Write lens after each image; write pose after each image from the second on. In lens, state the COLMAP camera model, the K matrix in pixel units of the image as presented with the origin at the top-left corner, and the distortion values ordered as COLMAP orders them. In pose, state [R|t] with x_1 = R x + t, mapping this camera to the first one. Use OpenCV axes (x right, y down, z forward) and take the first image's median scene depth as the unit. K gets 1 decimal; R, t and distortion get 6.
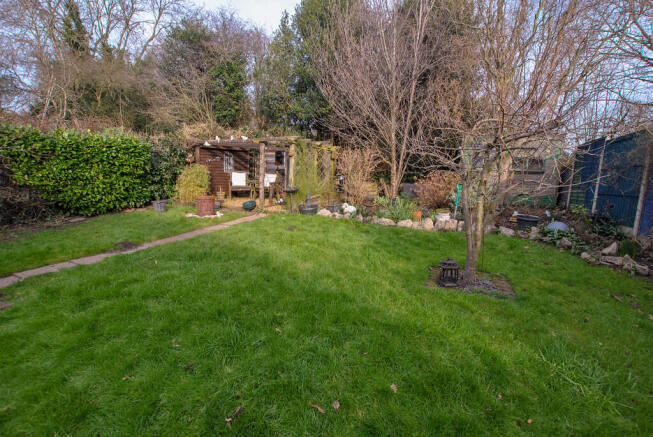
lens RADIAL K [[287.6, 0, 331.1], [0, 287.6, 218.6], [0, 0, 1]] dist [-0.029879, 0.001416]
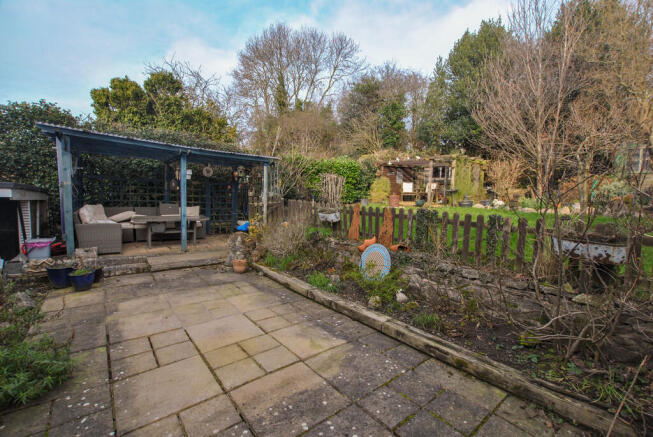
lens RADIAL K [[287.6, 0, 331.1], [0, 287.6, 218.6], [0, 0, 1]] dist [-0.029879, 0.001416]
pose [[0.898143, 0.021338, -0.439185, -0.041150], [-0.052985, 0.996796, -0.059925, 0.119618], [0.436499, 0.077091, 0.896396, -0.411897]]
